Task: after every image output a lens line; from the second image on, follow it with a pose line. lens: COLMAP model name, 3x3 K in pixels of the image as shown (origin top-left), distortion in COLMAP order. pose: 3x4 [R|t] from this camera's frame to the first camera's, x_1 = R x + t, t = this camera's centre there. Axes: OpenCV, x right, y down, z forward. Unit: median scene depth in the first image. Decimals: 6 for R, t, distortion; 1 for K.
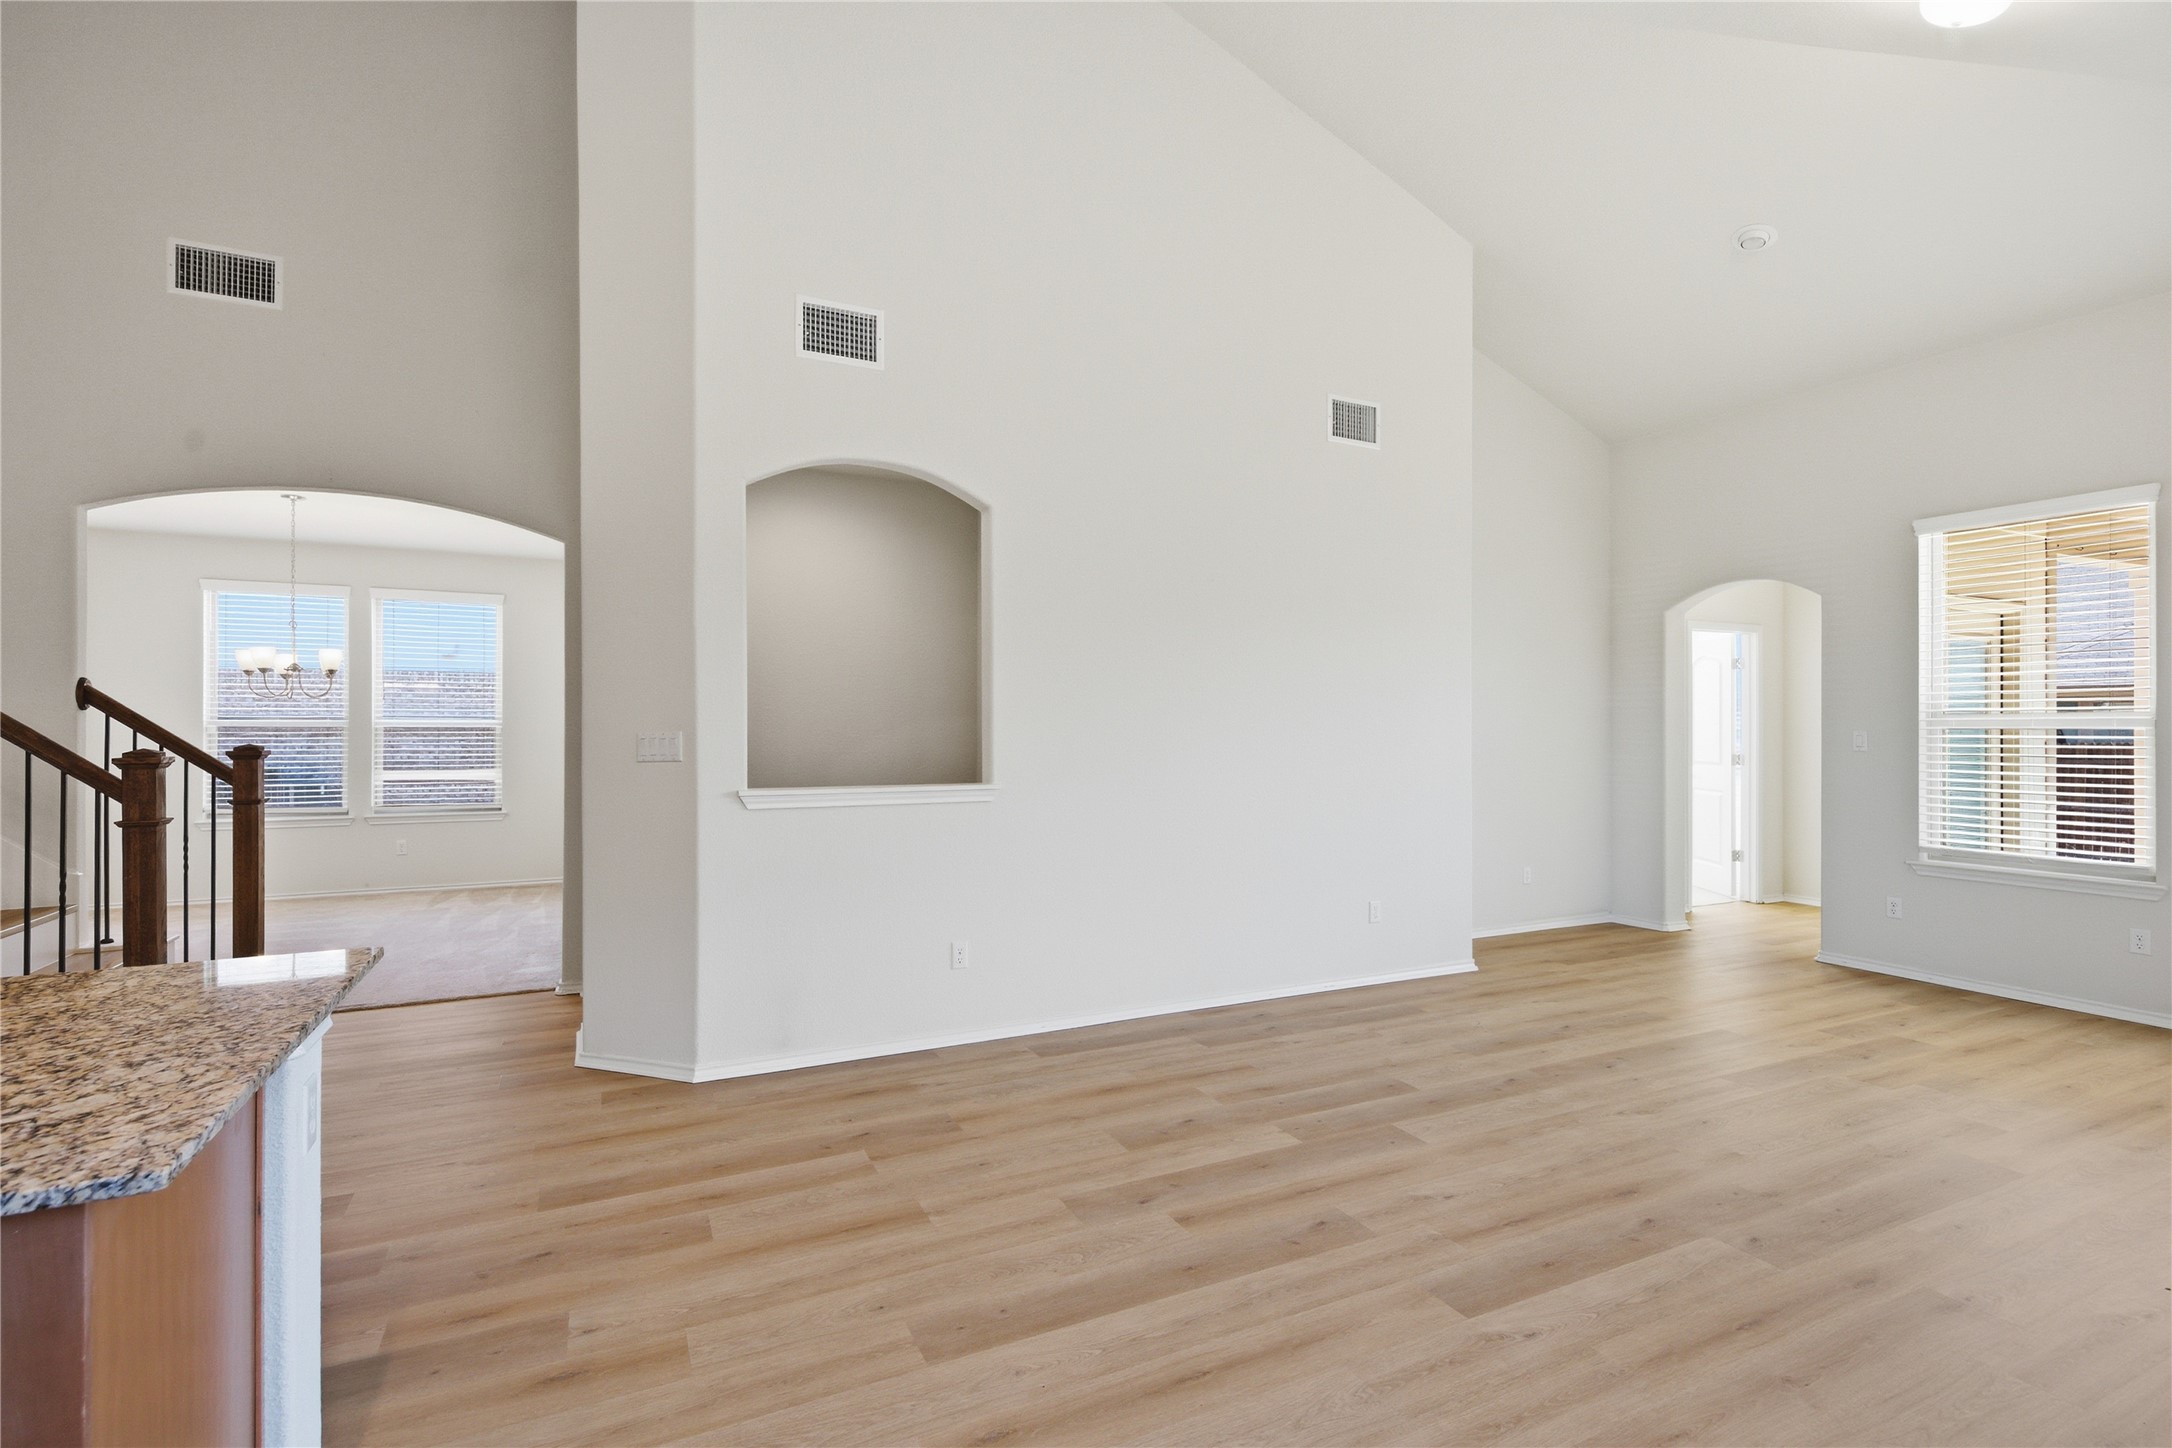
lens RADIAL K [[998.4, 0, 1087.4], [0, 998.4, 728.2], [0, 0, 1]] dist [-0.002479, -0.000556]
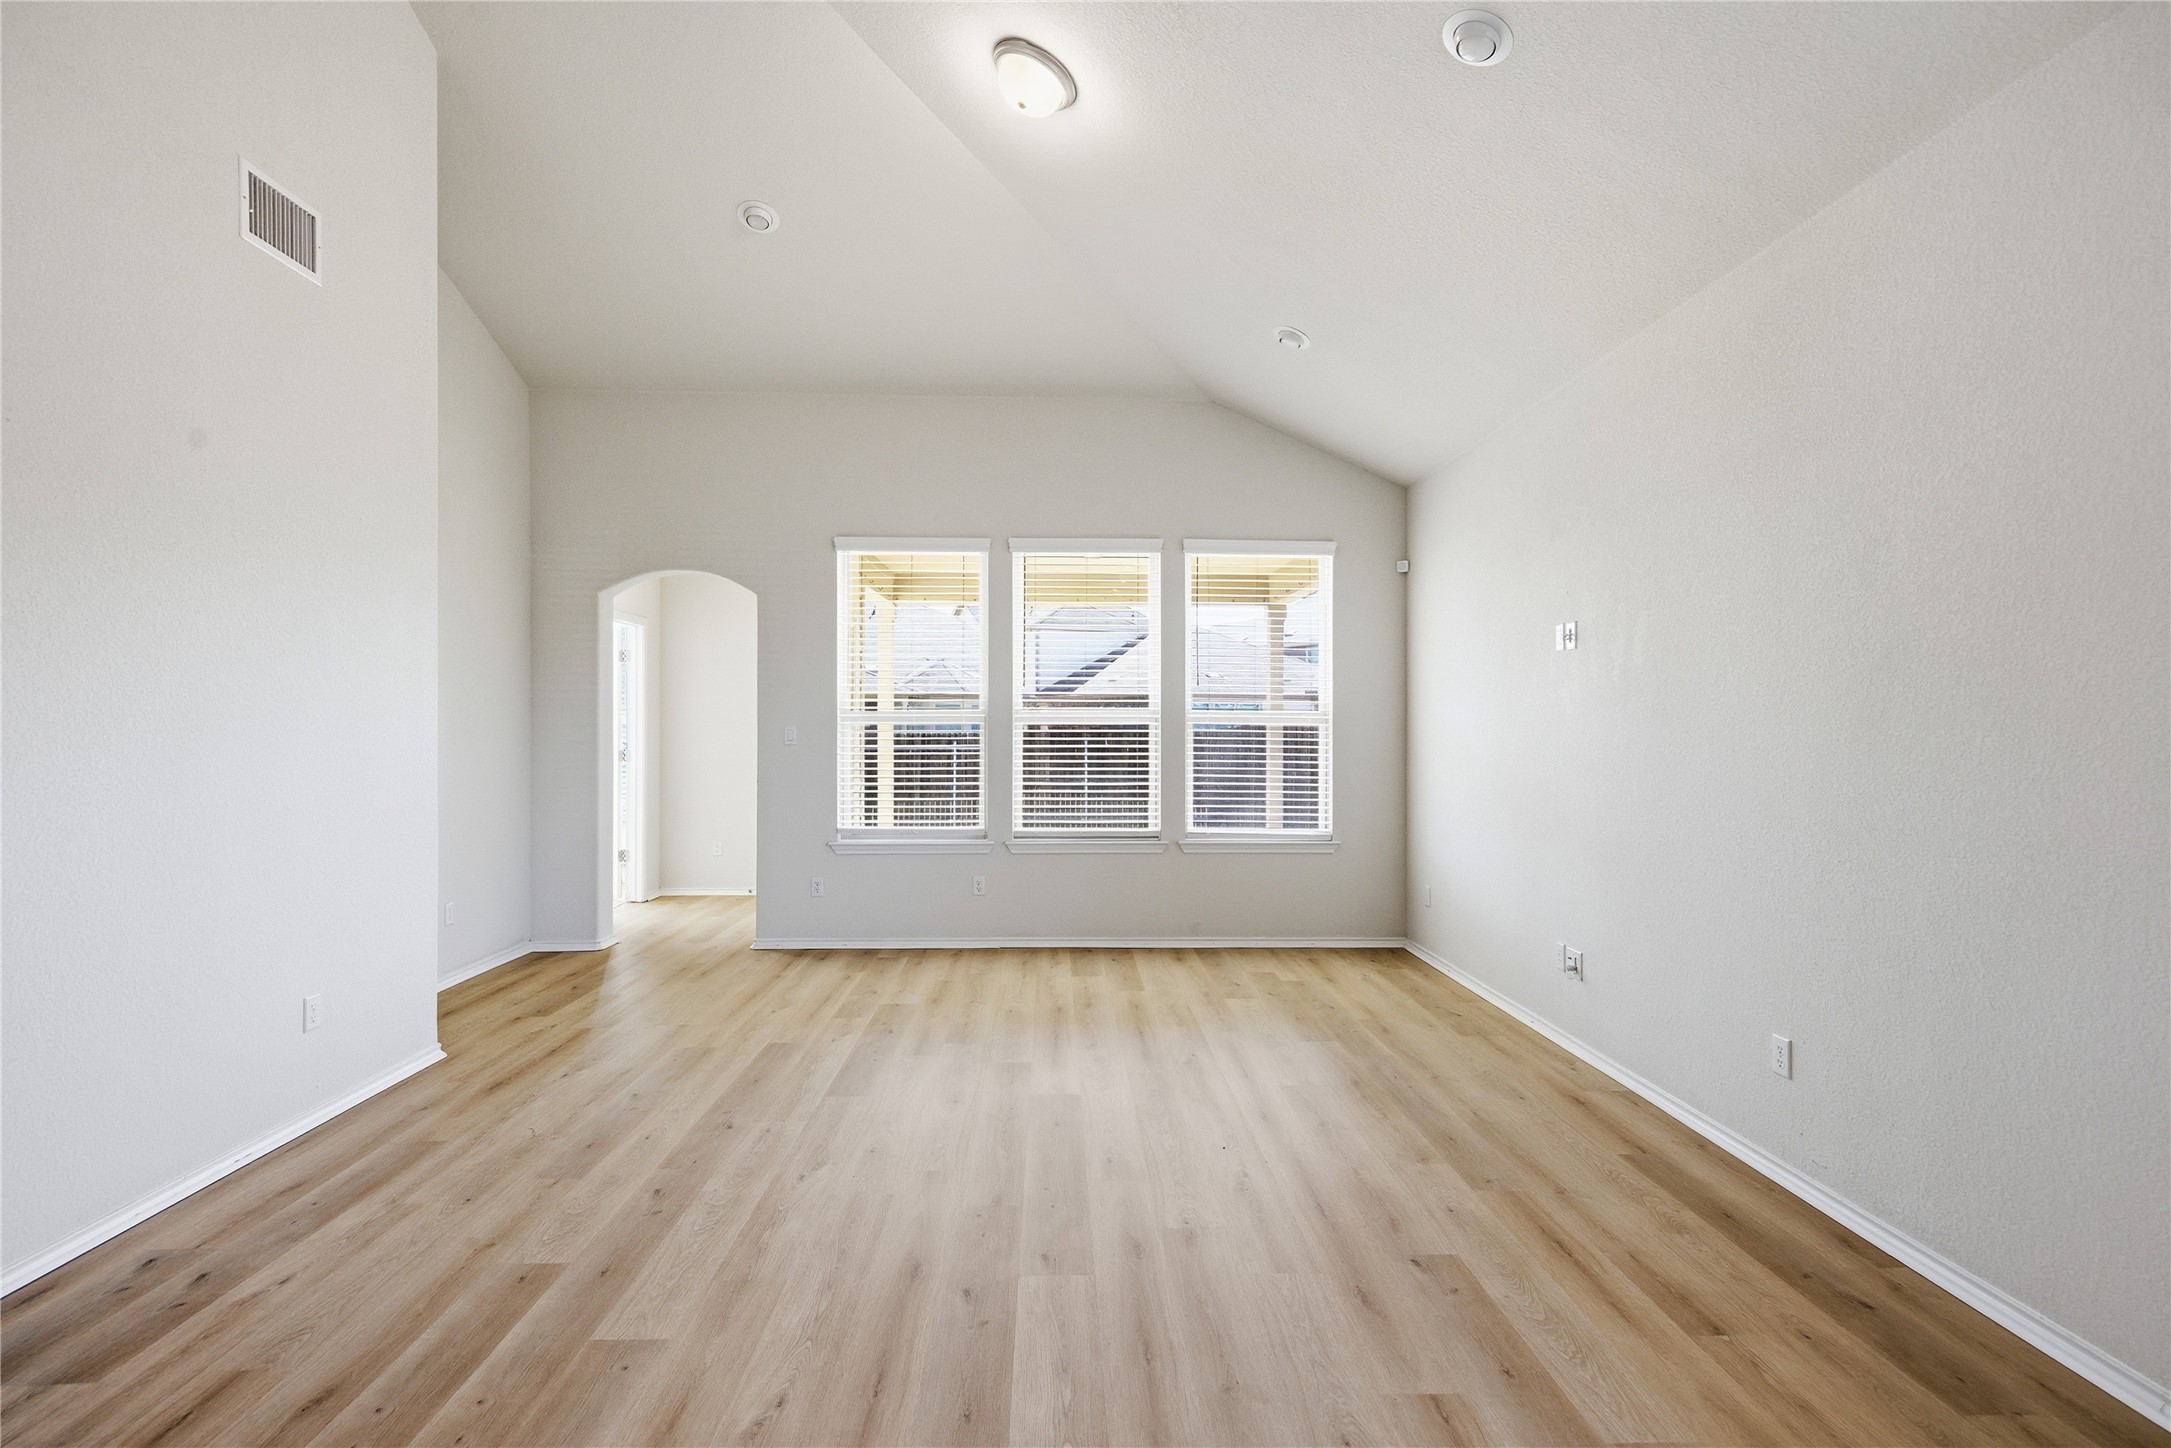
lens RADIAL K [[1031.4, 0, 1084.7], [0, 1031.4, 727.1], [0, 0, 1]] dist [0.004302, -0.001055]
pose [[0.405117, -0.004153, 0.914255, -0.135292], [-0.000358, 0.999989, 0.004701, -0.001265], [-0.914265, -0.002232, 0.405111, 0.340803]]
